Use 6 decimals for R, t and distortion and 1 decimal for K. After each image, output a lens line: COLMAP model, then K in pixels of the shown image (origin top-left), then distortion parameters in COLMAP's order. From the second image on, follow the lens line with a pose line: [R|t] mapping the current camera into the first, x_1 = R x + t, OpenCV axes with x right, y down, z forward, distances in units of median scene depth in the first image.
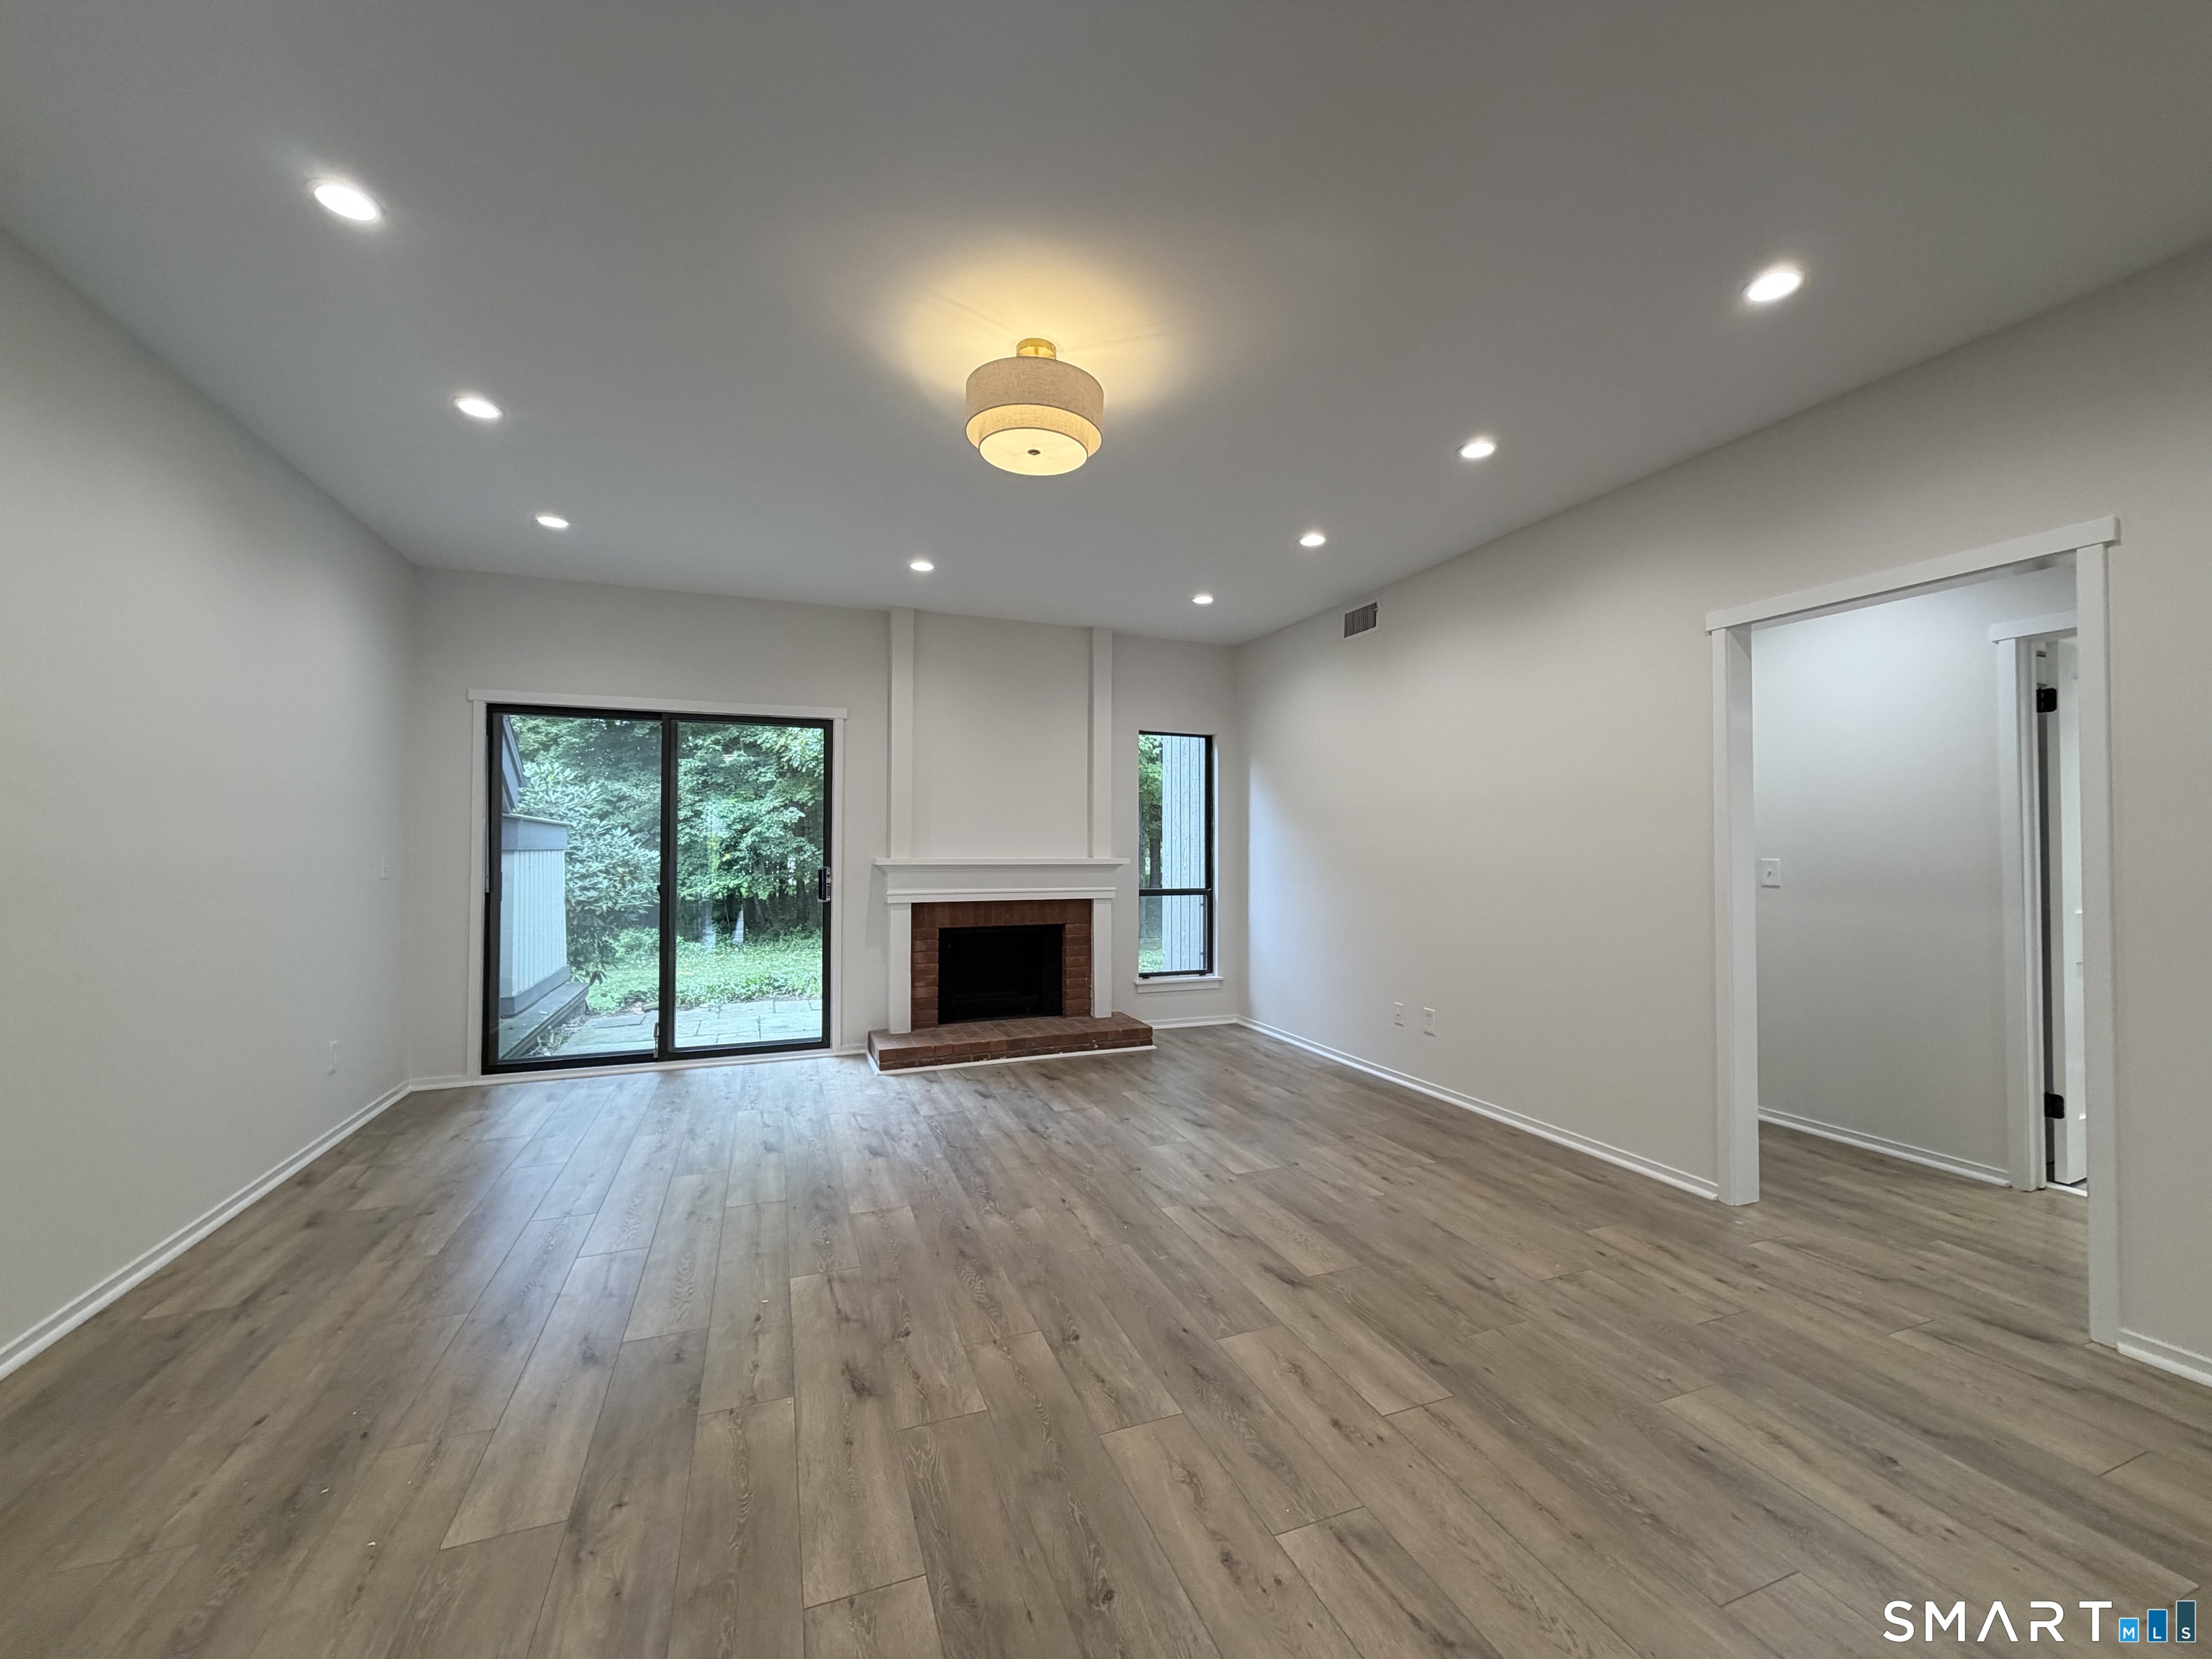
lens RADIAL K [[886.7, 0, 1099.4], [0, 886.7, 821.7], [0, 0, 1]] dist [0.020815, 0.000290]
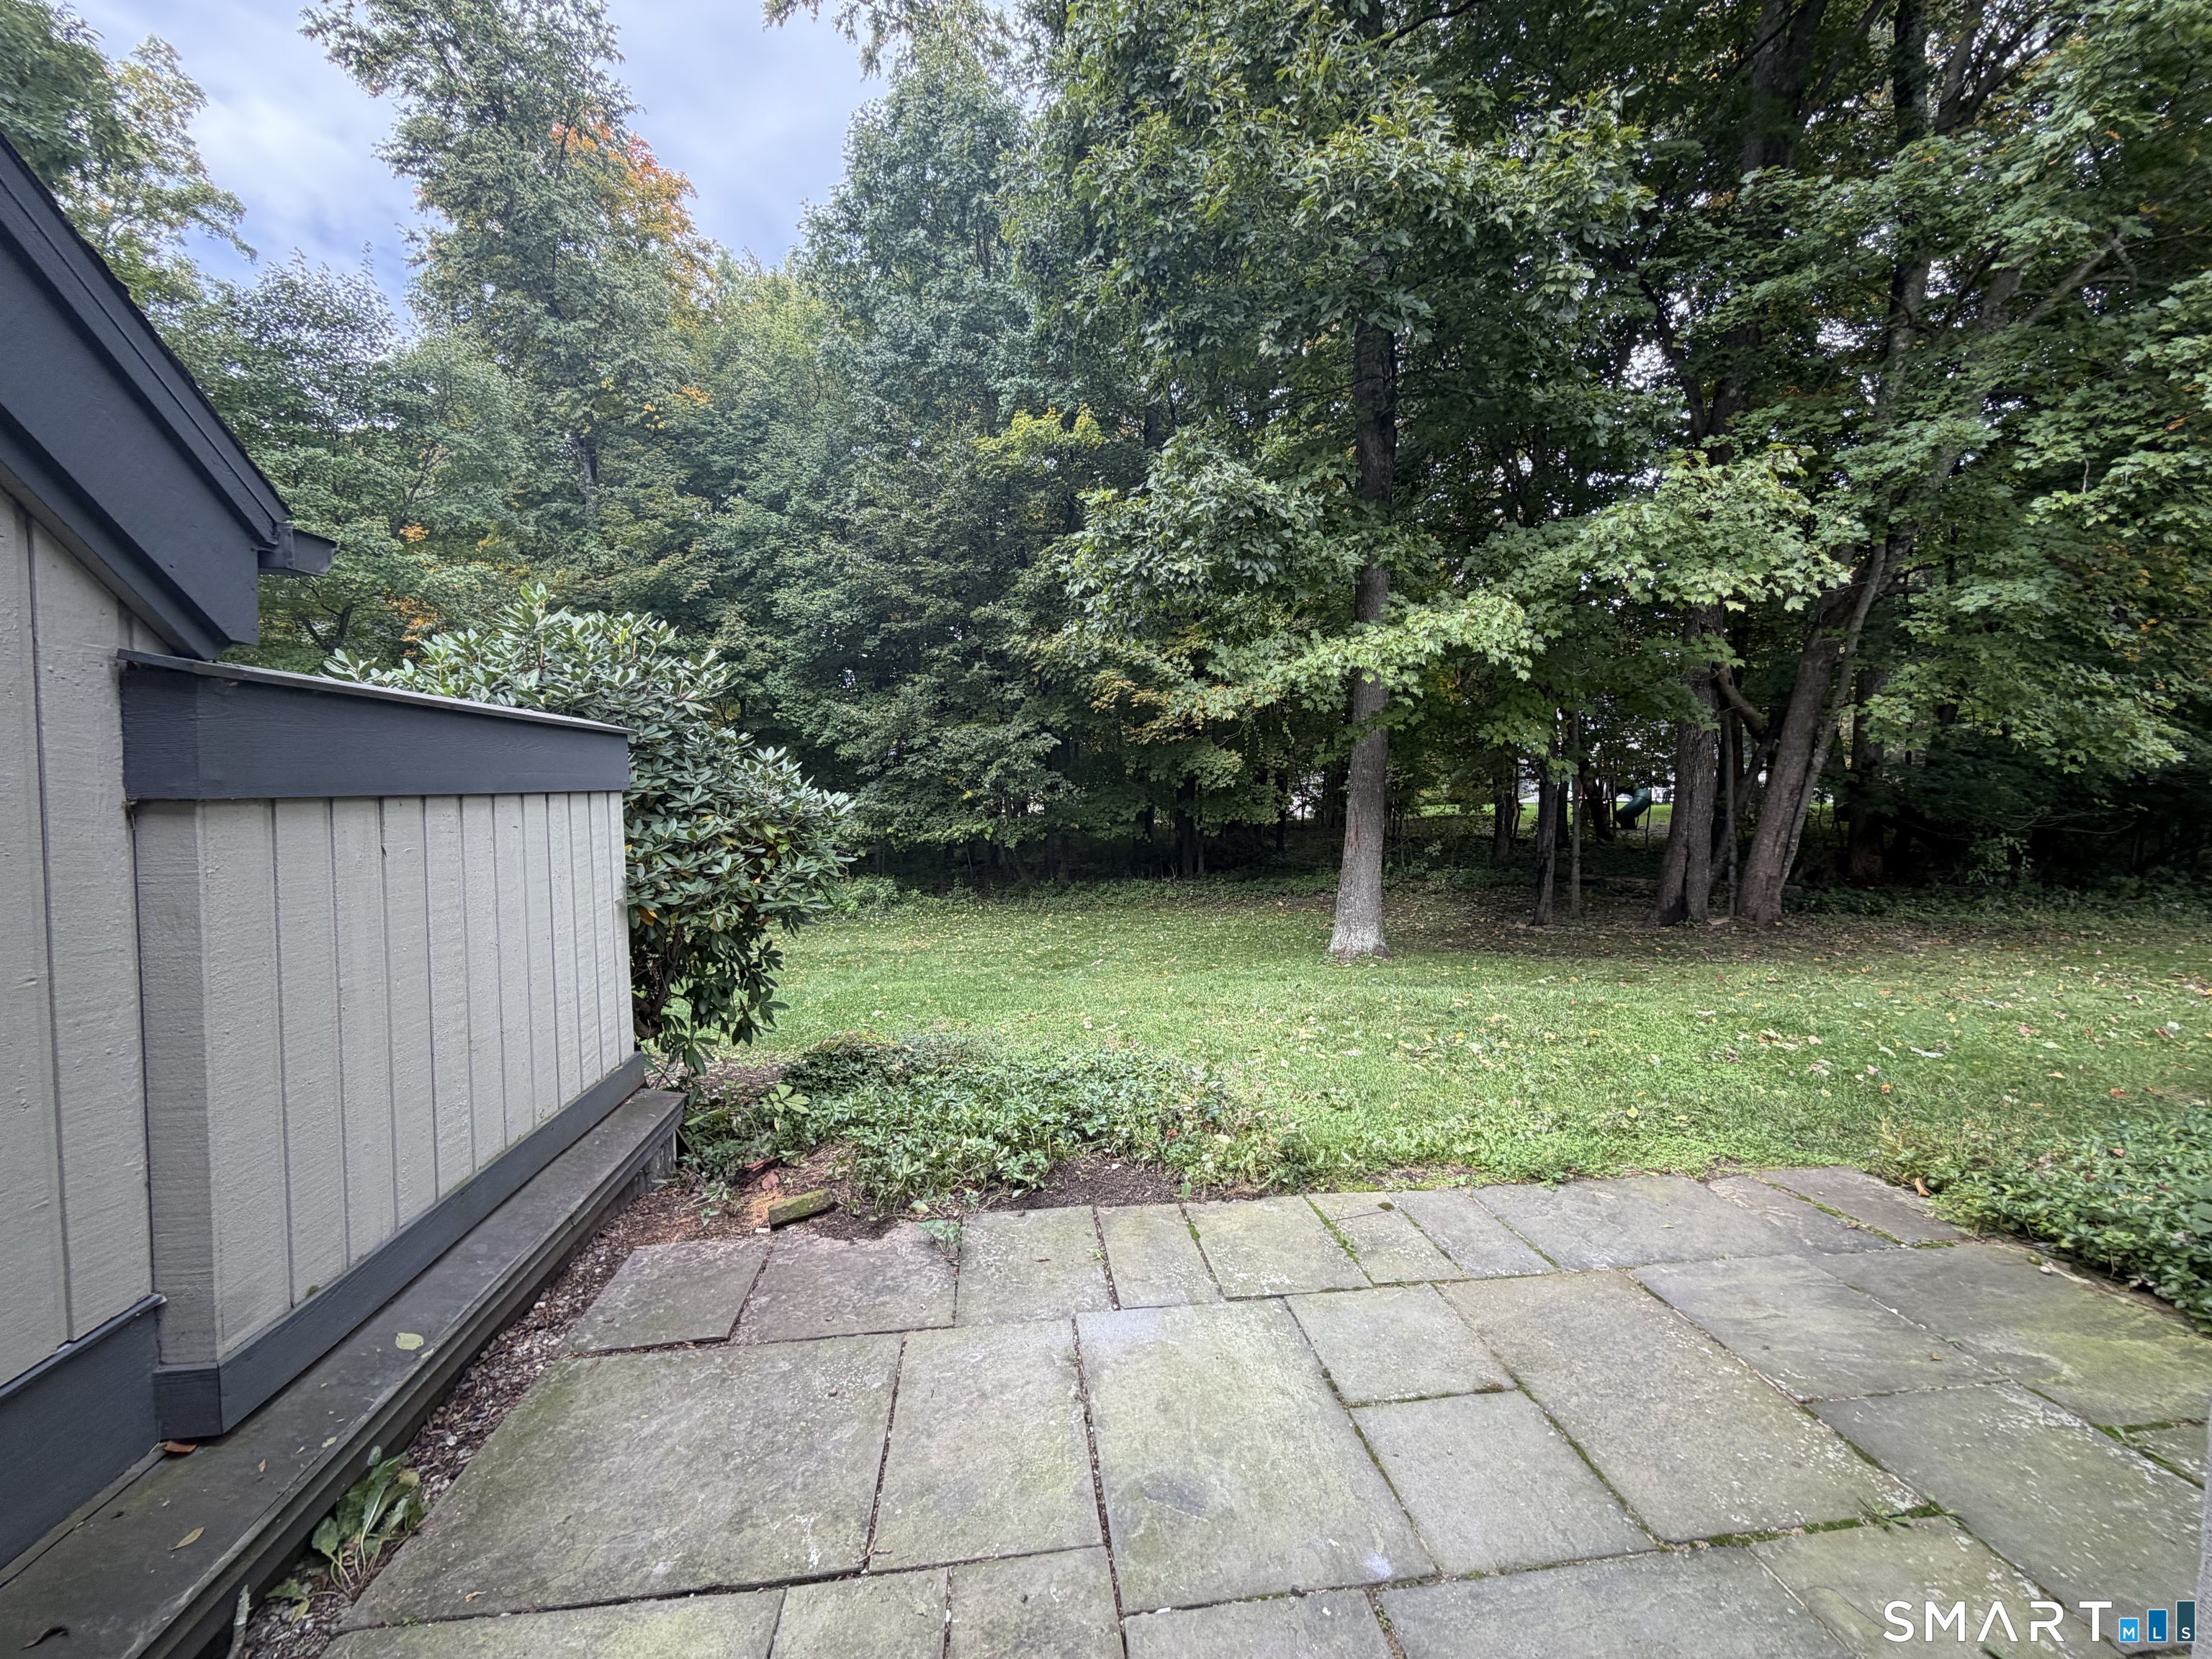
lens RADIAL K [[886.7, 0, 1116.6], [0, 886.7, 826.0], [0, 0, 1]] dist [0.020815, 0.000290]
pose [[0.973633, 0.018355, -0.227381, -0.104712], [-0.000923, 0.997067, 0.076532, 0.005887], [0.228119, -0.074305, 0.970794, 0.248919]]
